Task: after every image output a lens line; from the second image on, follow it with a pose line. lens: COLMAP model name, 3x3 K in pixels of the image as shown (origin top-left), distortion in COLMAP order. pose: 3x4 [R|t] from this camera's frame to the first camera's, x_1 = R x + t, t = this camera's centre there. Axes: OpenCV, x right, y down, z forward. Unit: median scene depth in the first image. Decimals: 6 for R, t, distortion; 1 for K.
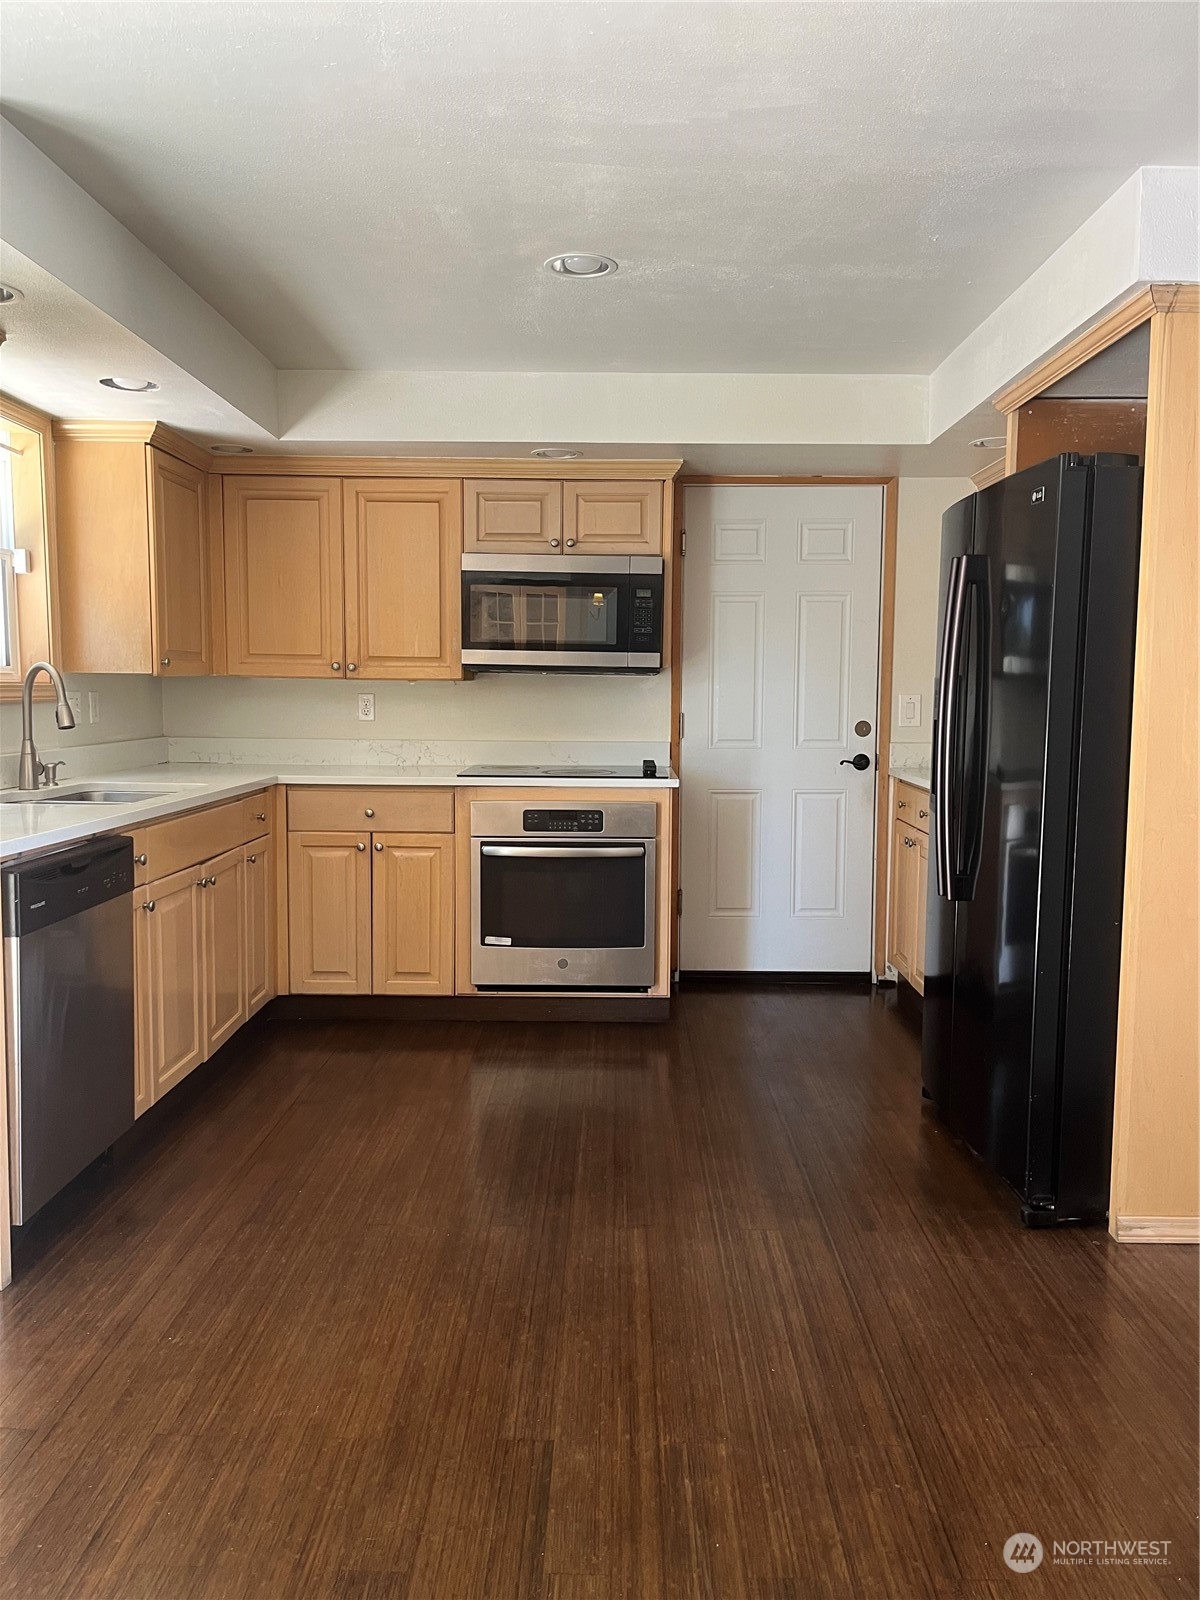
lens RADIAL K [[1222.8, 0, 600.0], [0, 1222.8, 800.0], [0, 0, 1]] dist [0.043050, -0.002808]
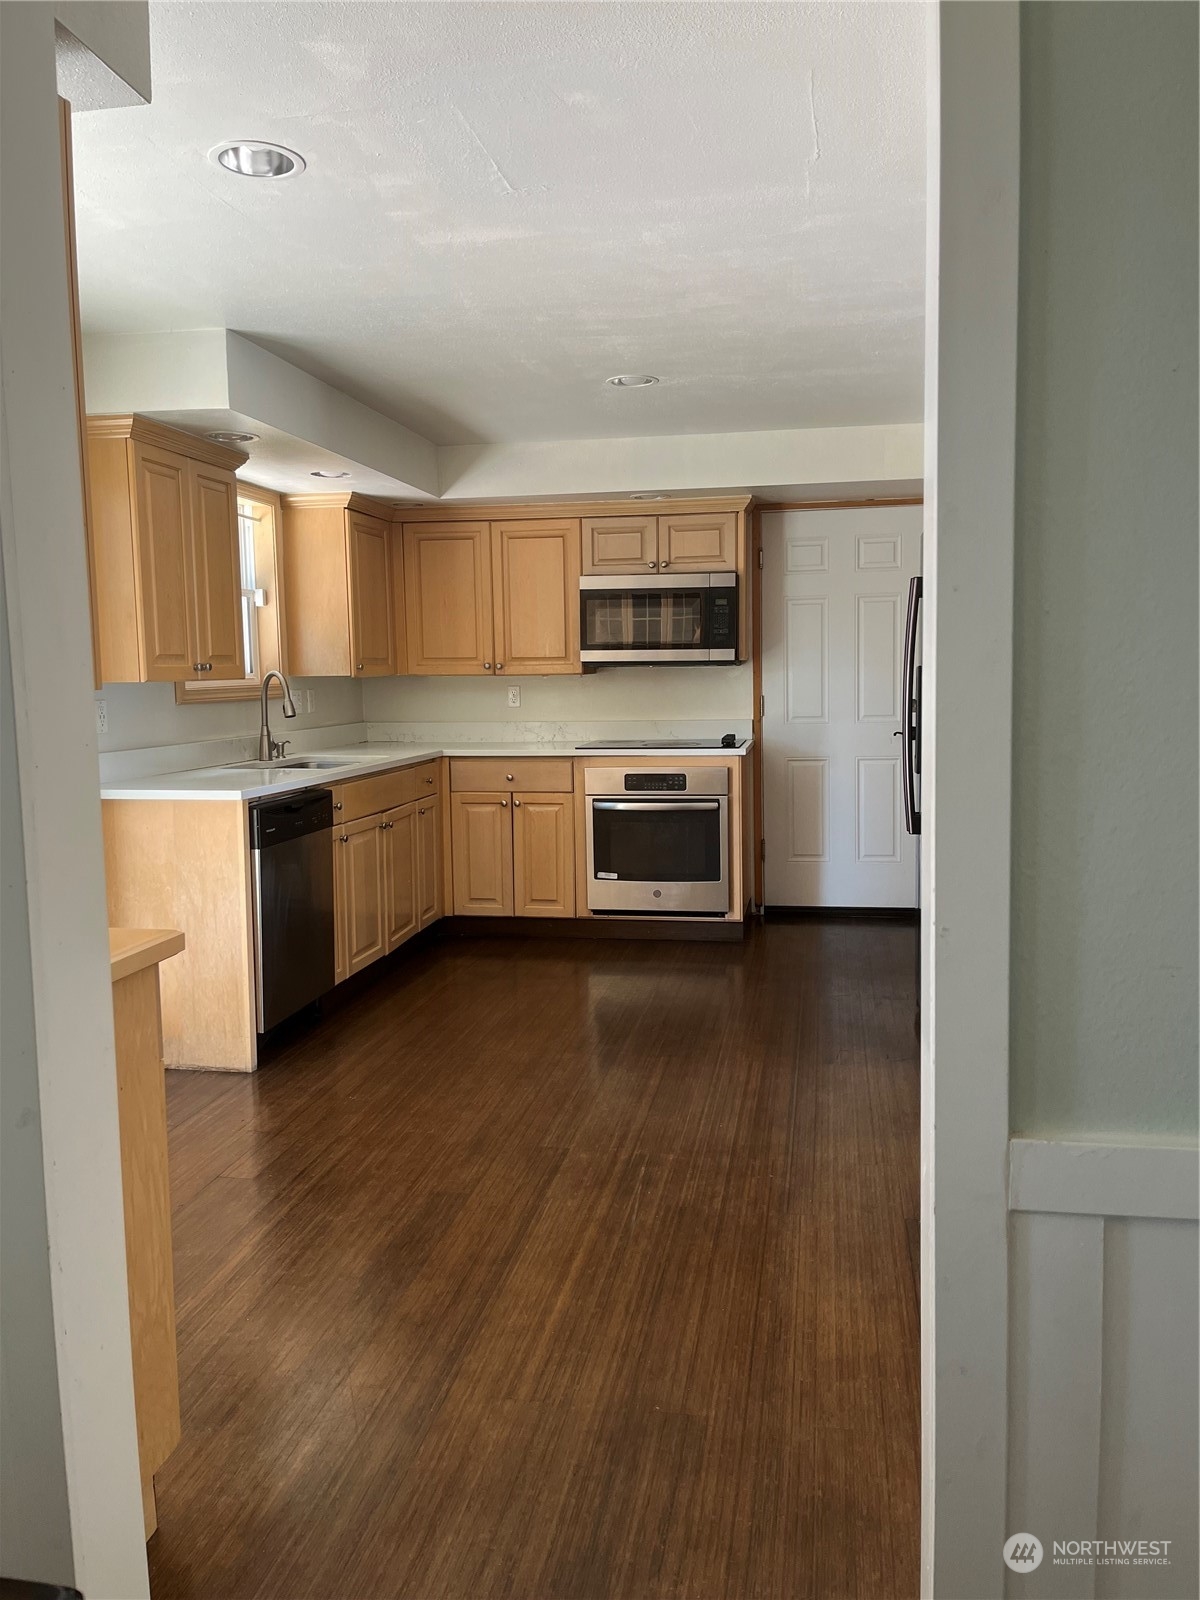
lens RADIAL K [[1214.4, 0, 607.2], [0, 1214.4, 773.8], [0, 0, 1]] dist [0.084231, -0.001263]
pose [[0.986526, -0.009131, -0.163349, 0.127648], [0.008345, 0.999950, -0.005495, 0.014616], [0.163392, 0.004057, 0.986553, -0.268228]]
